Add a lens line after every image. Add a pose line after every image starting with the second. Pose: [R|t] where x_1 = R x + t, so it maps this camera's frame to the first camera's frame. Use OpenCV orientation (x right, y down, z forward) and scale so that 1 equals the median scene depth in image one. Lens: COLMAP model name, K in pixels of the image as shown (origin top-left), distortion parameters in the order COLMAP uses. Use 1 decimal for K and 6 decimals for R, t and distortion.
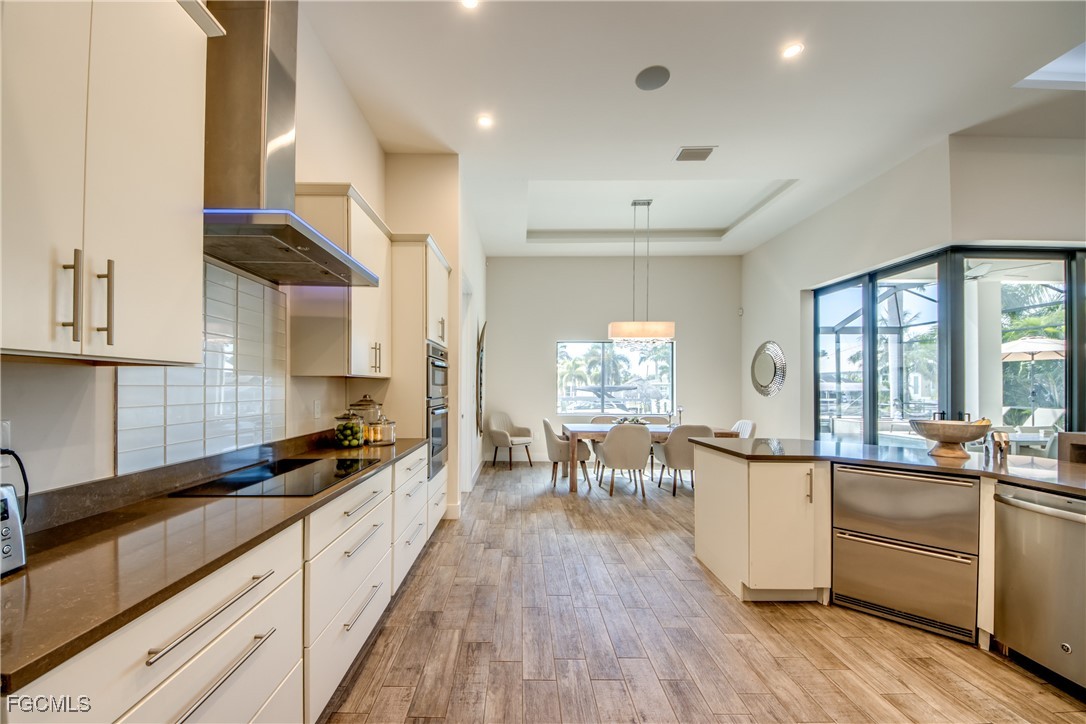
lens RADIAL K [[416.0, 0, 509.3], [0, 416.0, 382.4], [0, 0, 1]] dist [0.016919, -0.013994]
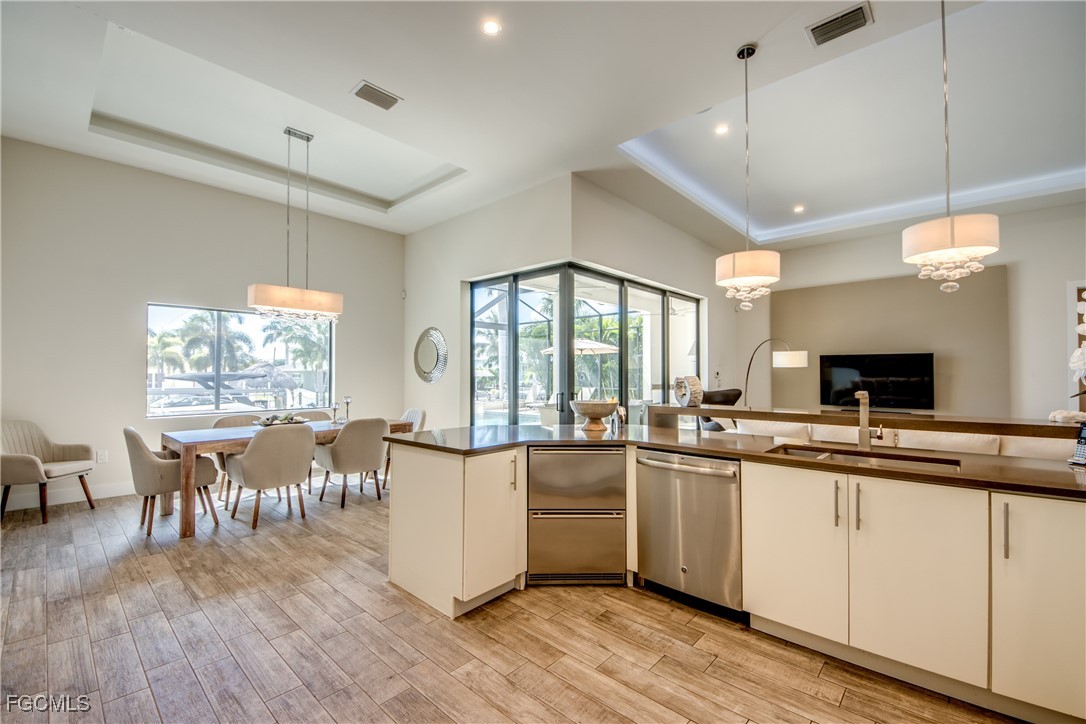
lens RADIAL K [[455.1, 0, 538.6], [0, 455.1, 364.8], [0, 0, 1]] dist [0.047671, -0.032664]
pose [[0.663468, 0.011120, 0.748122, -0.030764], [-0.004409, 0.999930, -0.010952, 0.001698], [-0.748192, 0.003967, 0.663470, 0.141491]]
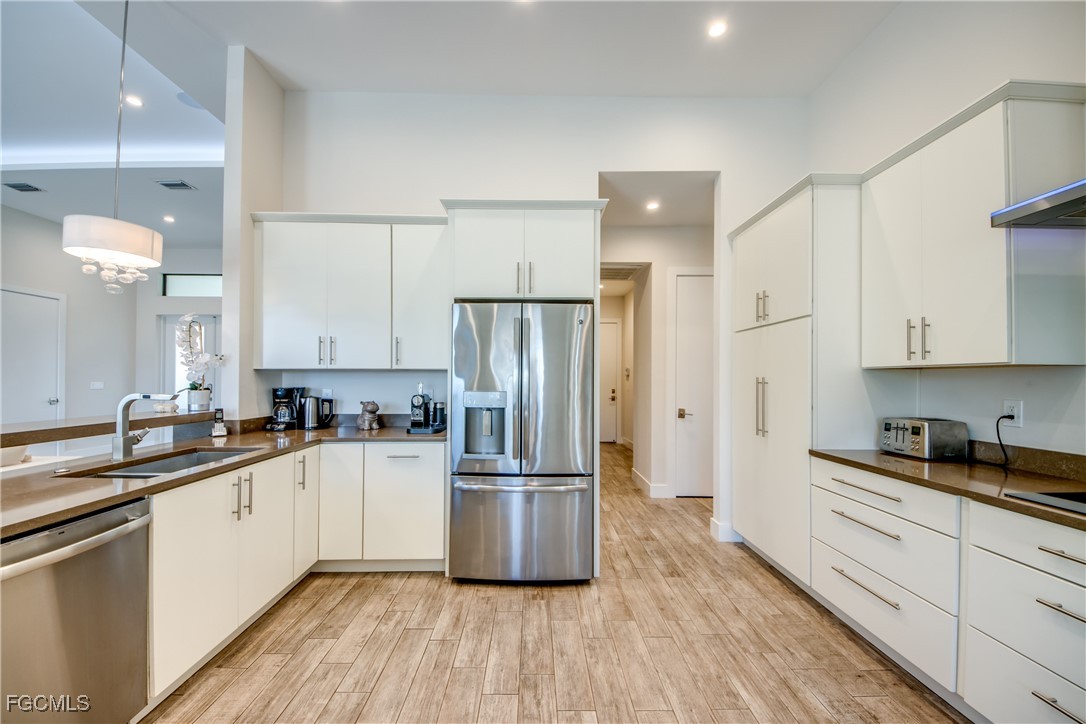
lens RADIAL K [[399.6, 0, 533.6], [0, 399.6, 371.2], [0, 0, 1]] dist [0.039737, -0.033279]
pose [[-0.999623, -0.008980, -0.025934, 0.230849], [-0.008315, 0.999637, -0.025620, 0.008466], [0.026155, -0.025394, -0.999335, 0.689401]]
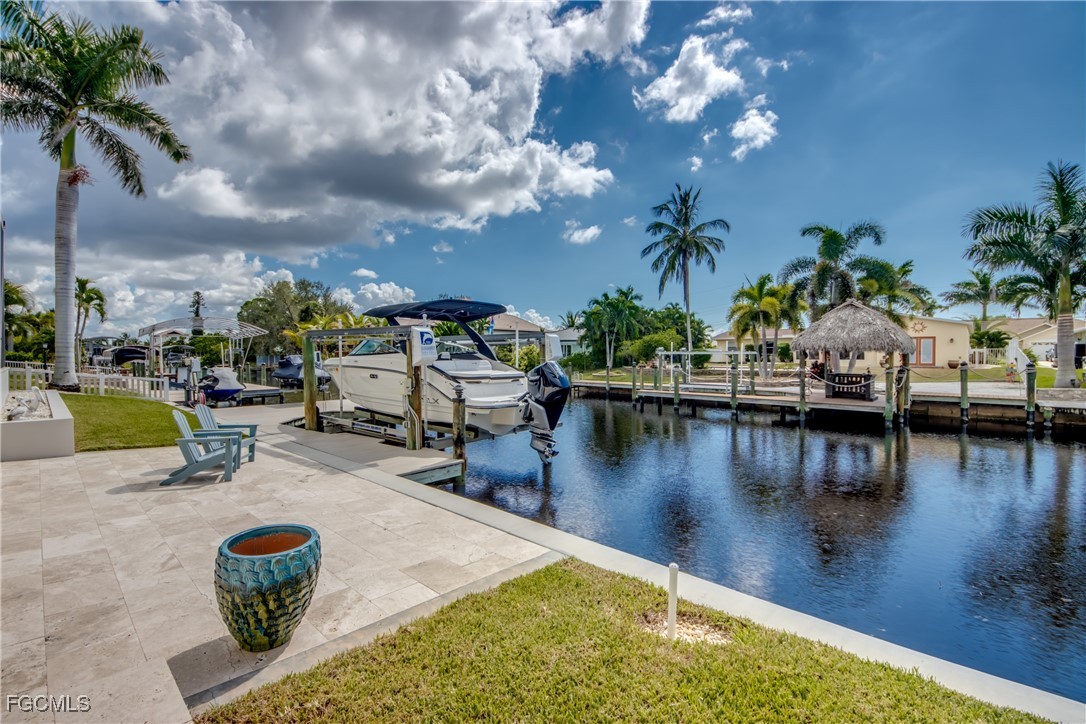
lens RADIAL K [[469.4, 0, 543.7], [0, 469.4, 369.1], [0, 0, 1]] dist [0.030704, -0.021653]
pose [[0.756588, 0.015605, -0.653705, 3.373577], [0.009433, 0.999351, 0.034774, 0.309924], [0.653823, -0.032476, 0.755950, 3.623439]]
